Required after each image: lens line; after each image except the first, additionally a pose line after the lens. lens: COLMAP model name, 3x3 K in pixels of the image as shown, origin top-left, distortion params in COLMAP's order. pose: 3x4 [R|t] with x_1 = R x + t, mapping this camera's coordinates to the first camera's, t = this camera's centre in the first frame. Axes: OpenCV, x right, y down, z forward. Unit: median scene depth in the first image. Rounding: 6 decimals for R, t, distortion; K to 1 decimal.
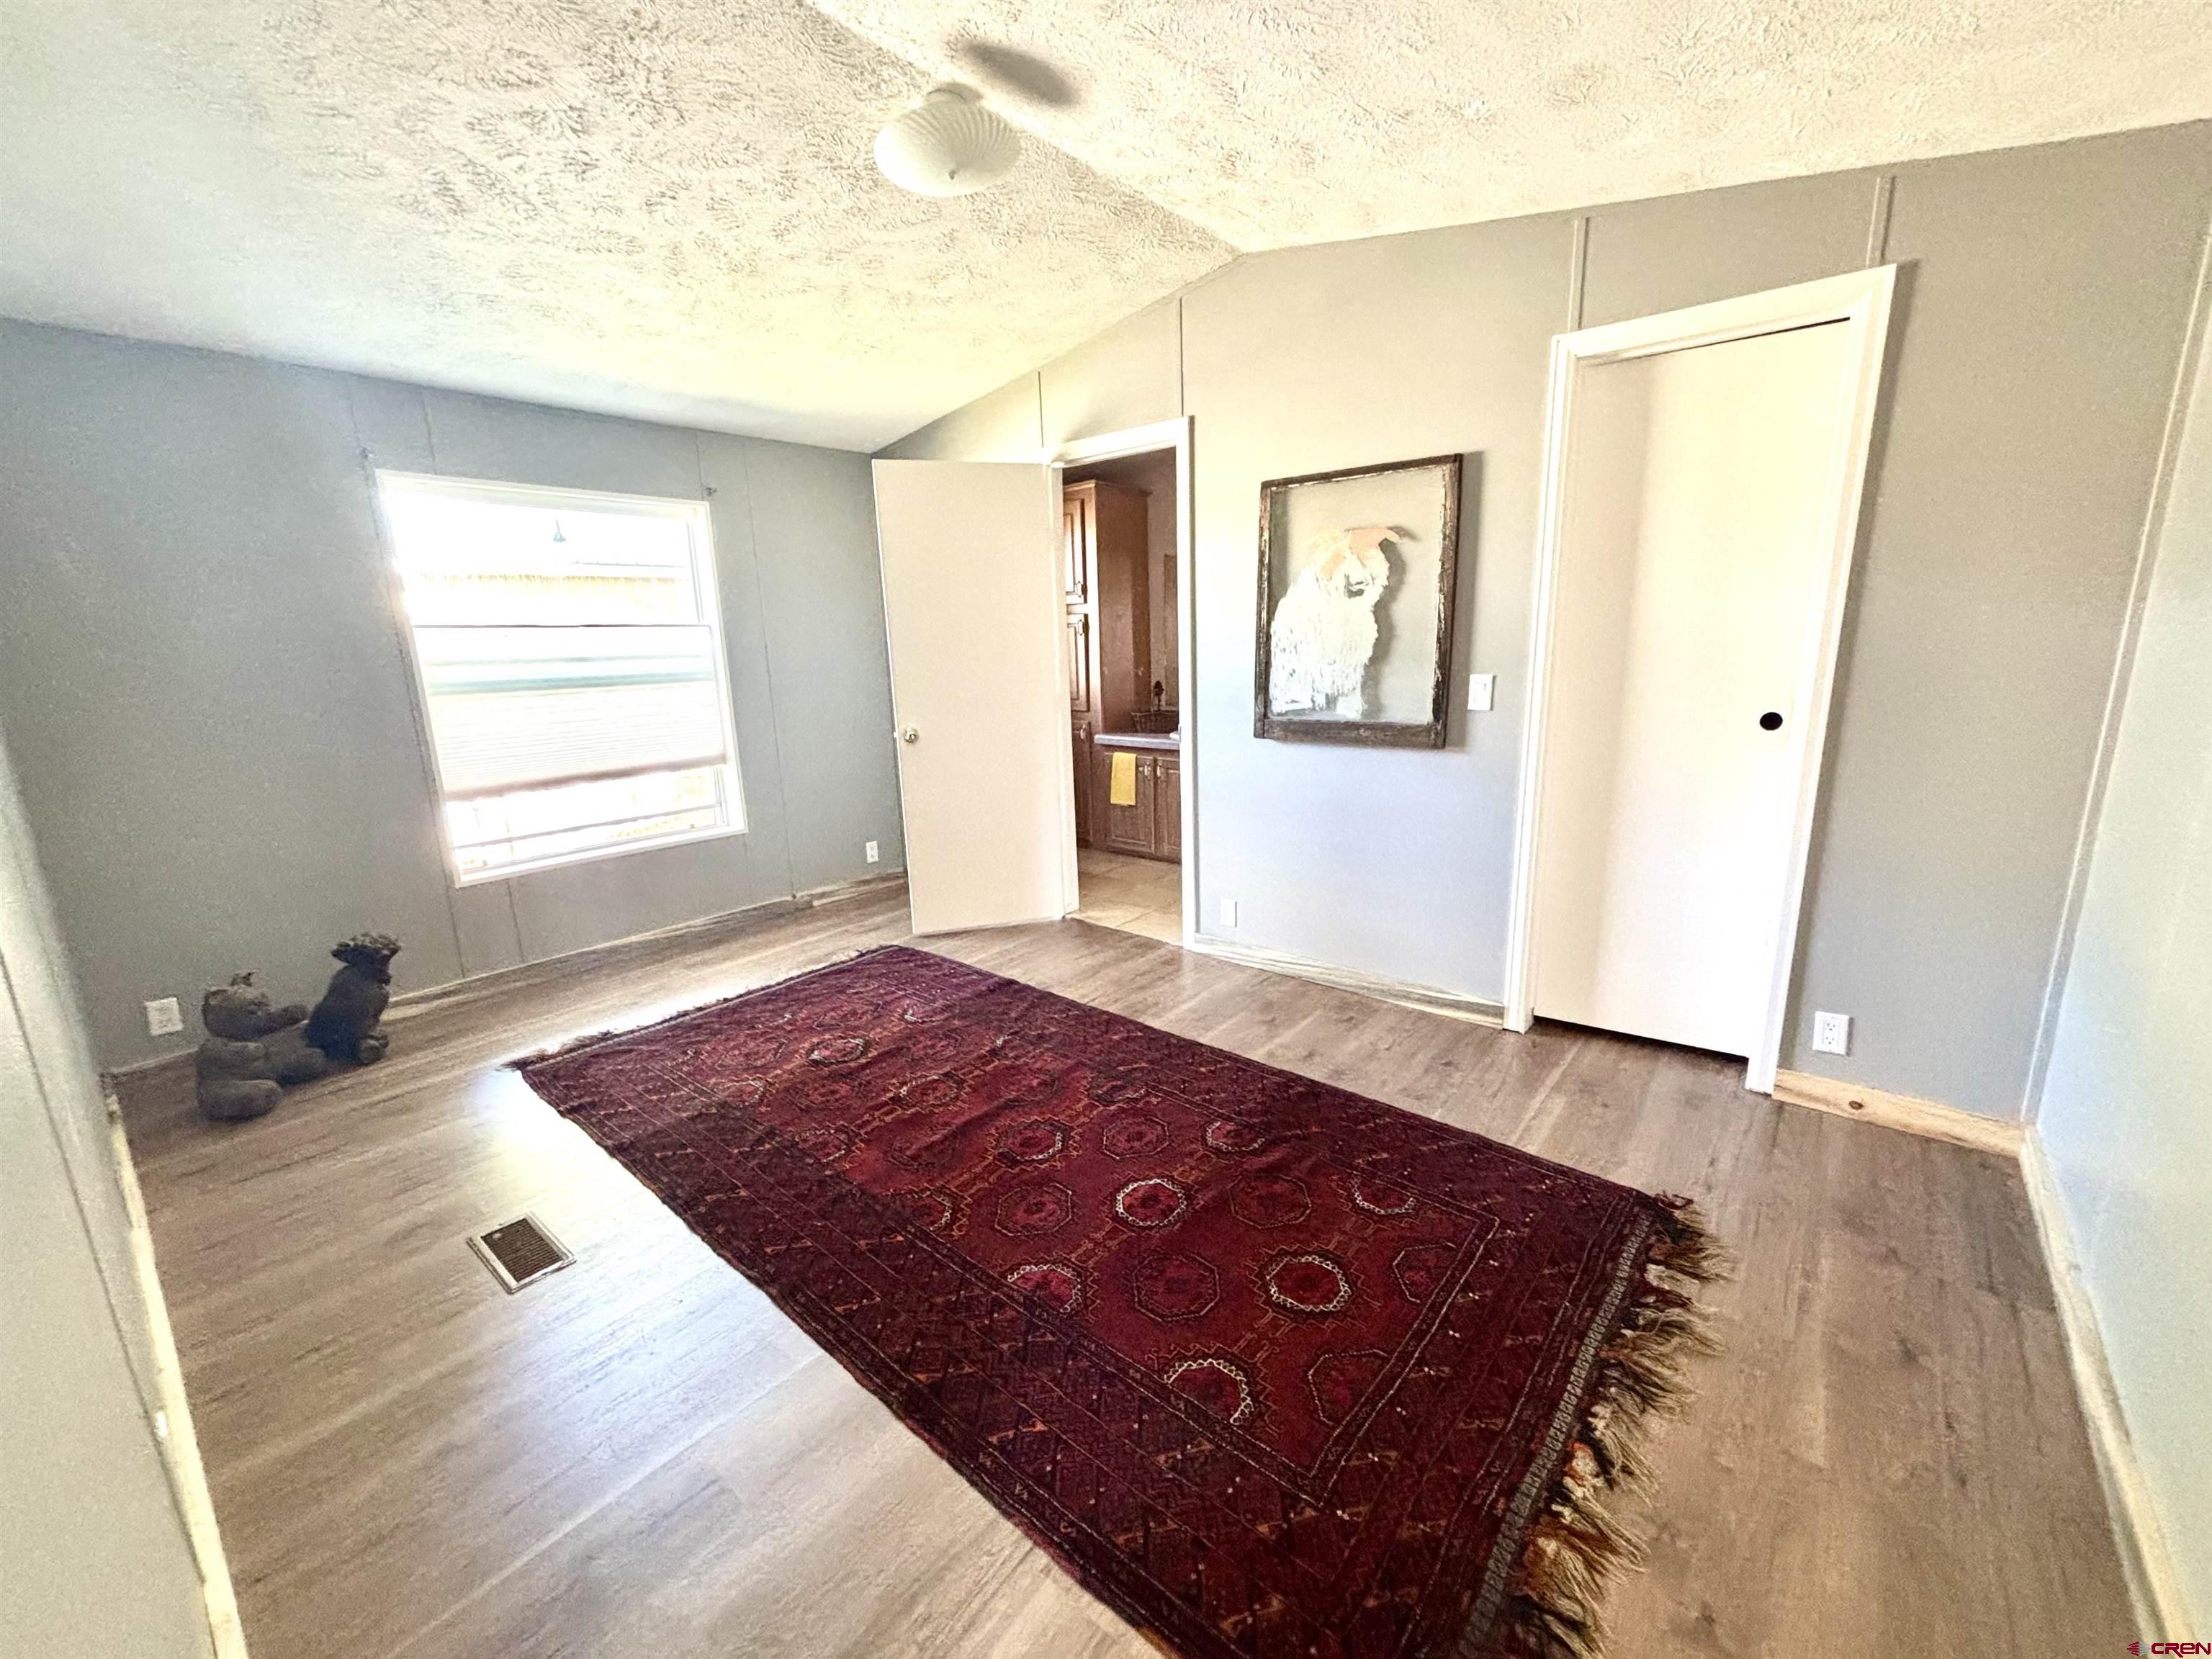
lens RADIAL K [[879.7, 0, 1106.0], [0, 879.7, 829.5], [0, 0, 1]] dist [0.000822, 0.000069]
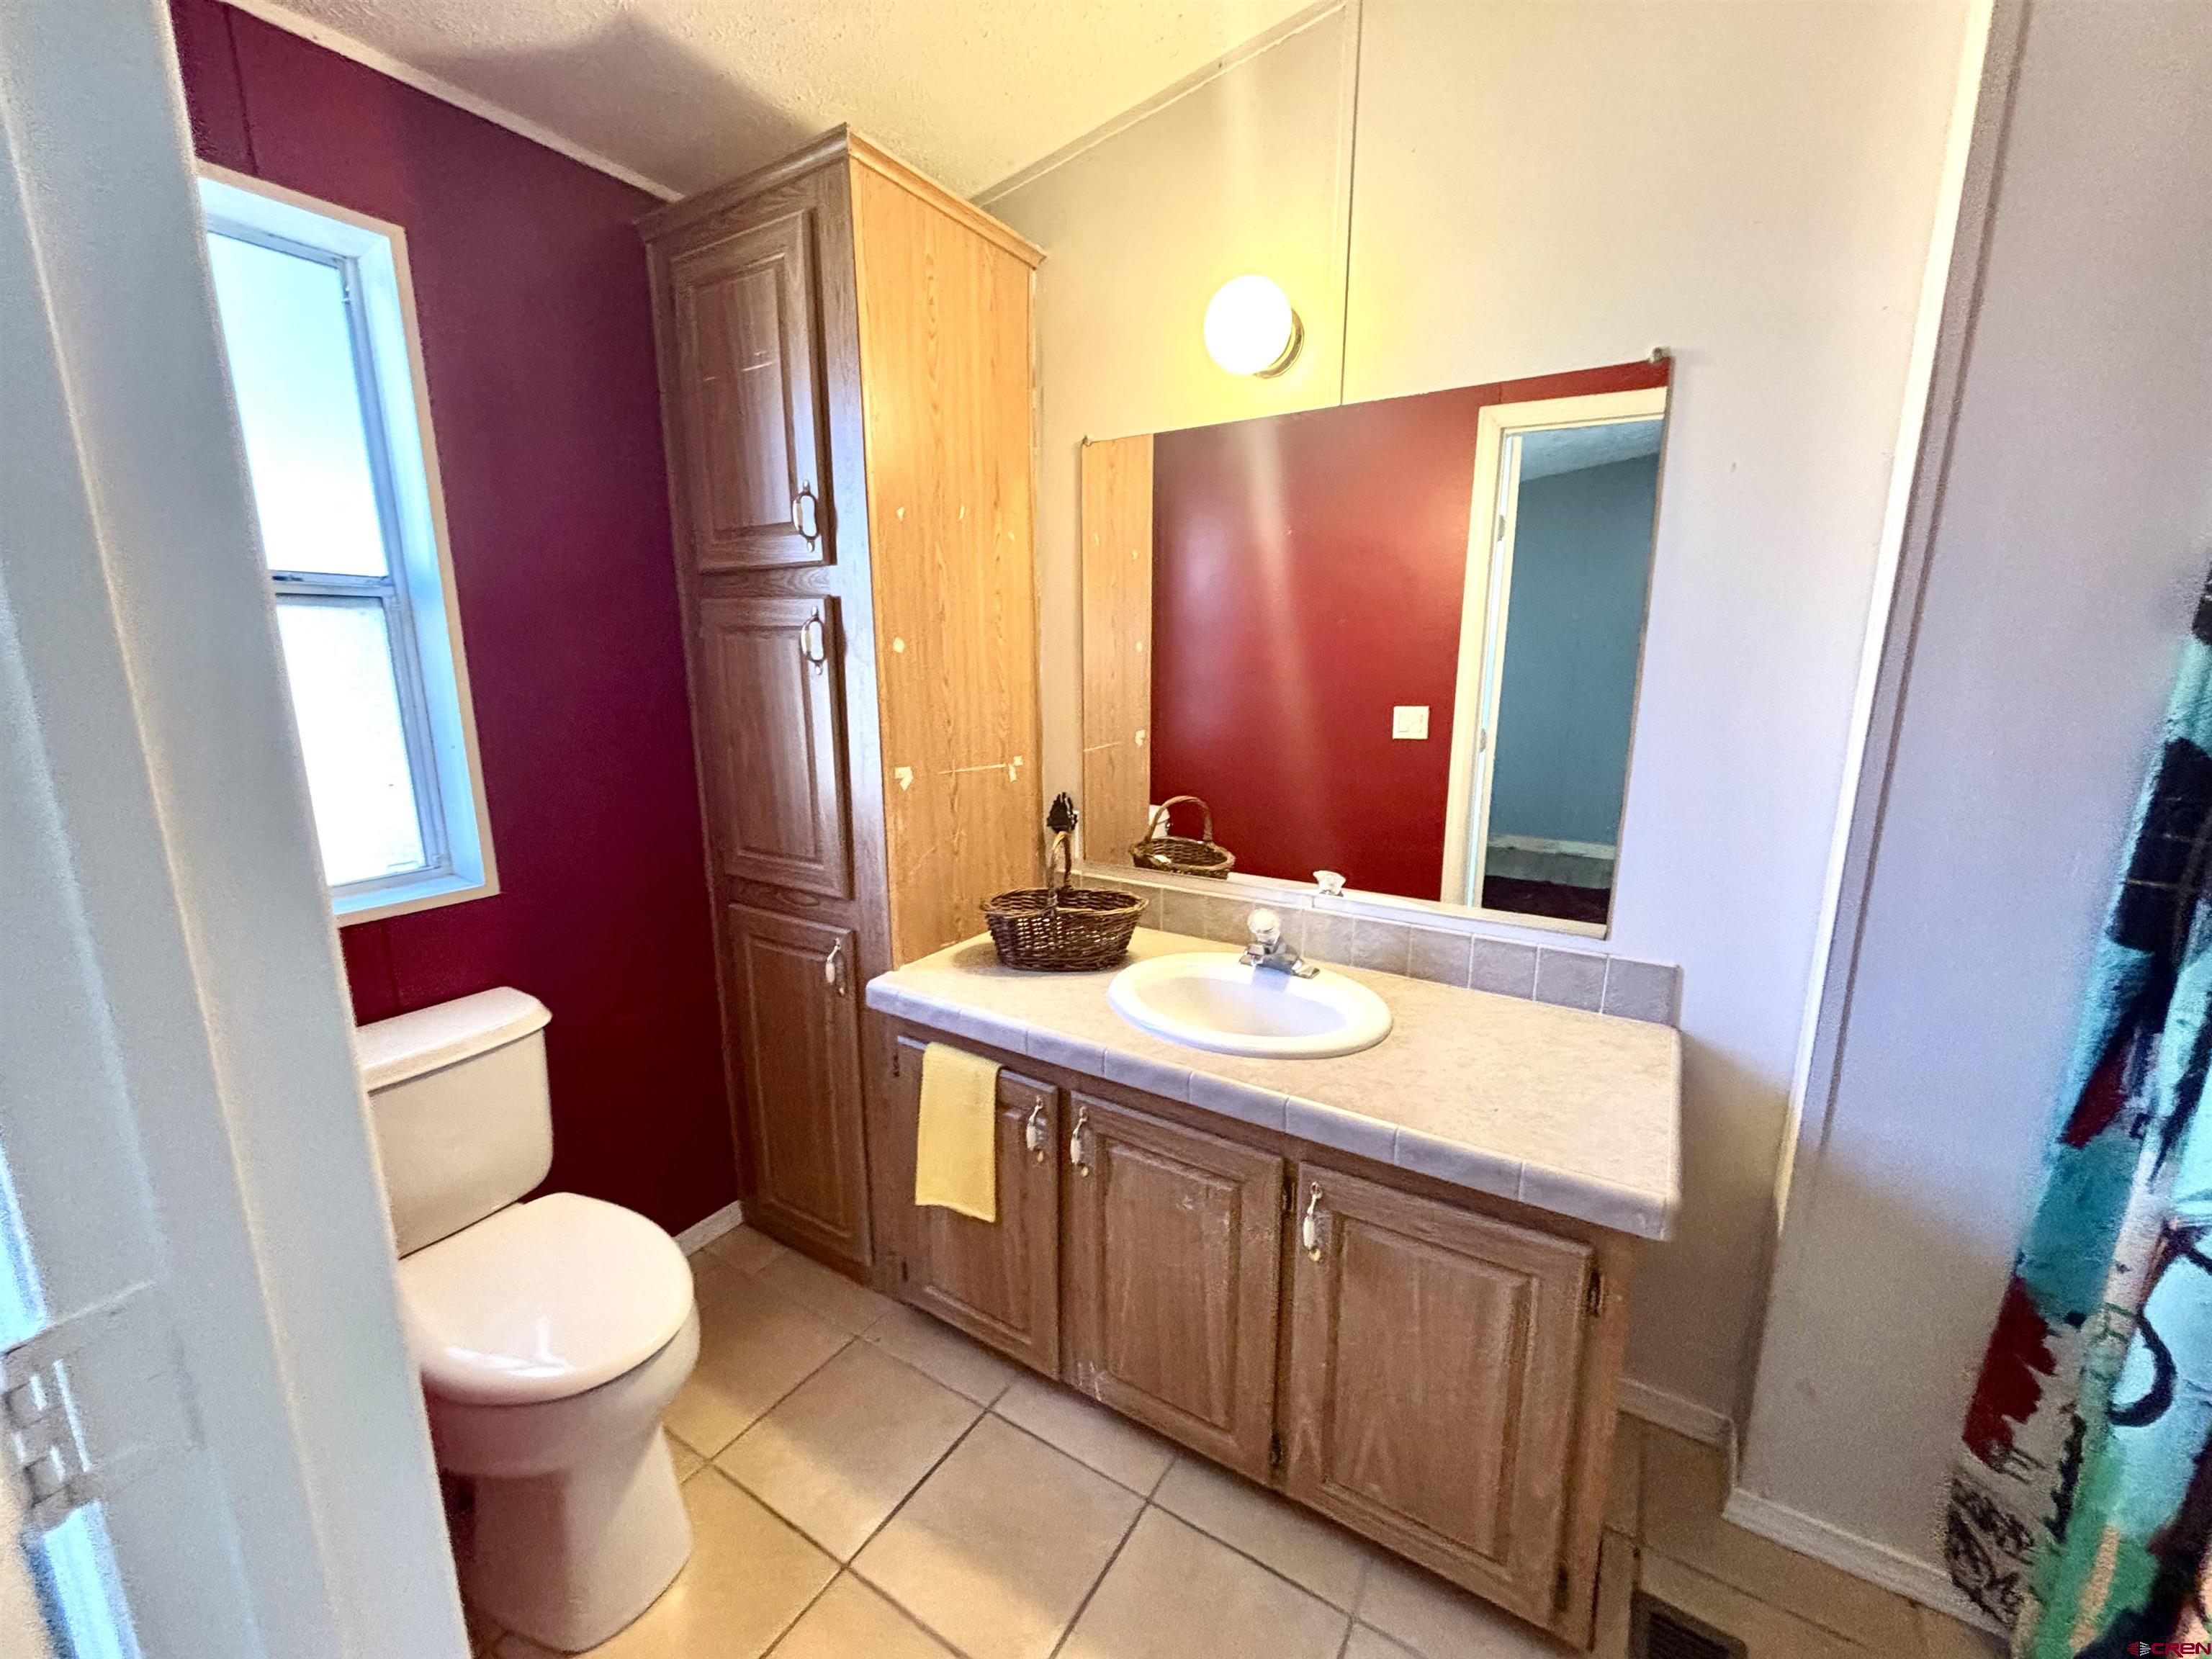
lens RADIAL K [[879.7, 0, 1106.0], [0, 879.7, 829.5], [0, 0, 1]] dist [0.000822, 0.000069]
pose [[0.990474, 0.000910, 0.137695, 0.029016], [0.001714, 0.999819, -0.018939, -0.158006], [-0.137687, 0.018995, 0.990294, 0.684265]]
